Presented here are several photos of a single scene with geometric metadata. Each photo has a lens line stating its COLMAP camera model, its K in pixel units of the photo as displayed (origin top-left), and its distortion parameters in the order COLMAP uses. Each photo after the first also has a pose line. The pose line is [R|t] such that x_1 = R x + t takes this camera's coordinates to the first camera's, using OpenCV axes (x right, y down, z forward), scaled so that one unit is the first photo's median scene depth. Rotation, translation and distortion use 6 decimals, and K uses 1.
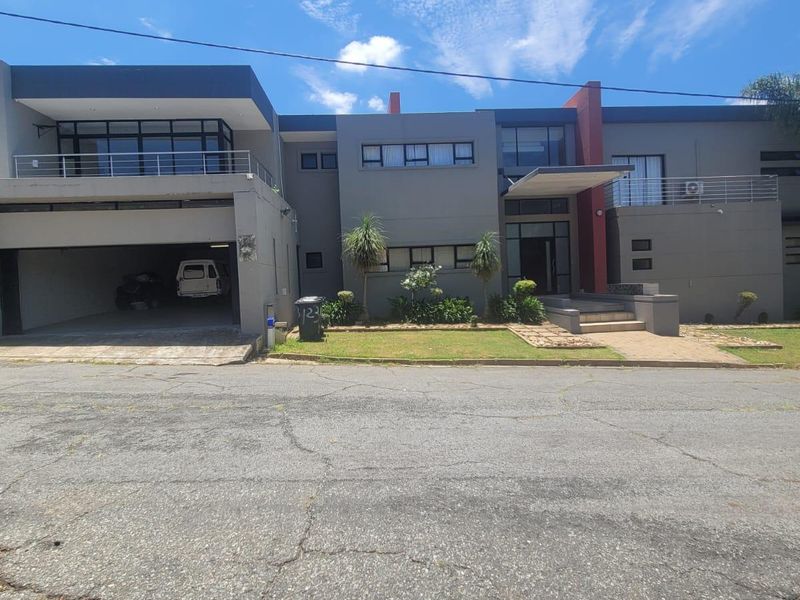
lens RADIAL K [[424.6, 0, 396.1], [0, 424.6, 293.6], [0, 0, 1]] dist [-0.006036, 0.000609]
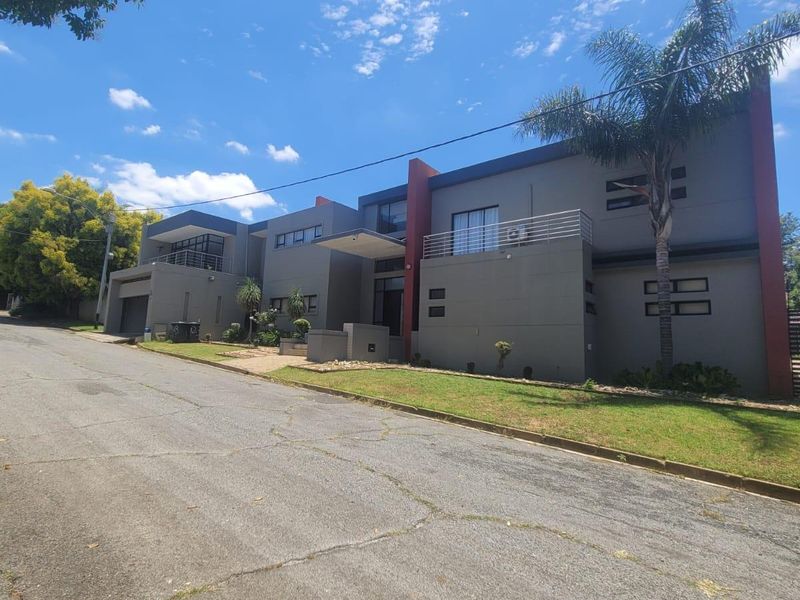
lens RADIAL K [[424.6, 0, 403.6], [0, 424.6, 301.3], [0, 0, 1]] dist [-0.006036, 0.000609]
pose [[0.741011, -0.004389, -0.671478, 1.245844], [-0.073626, 0.993419, -0.087743, 0.005639], [0.667444, 0.114457, 0.735811, 0.146848]]
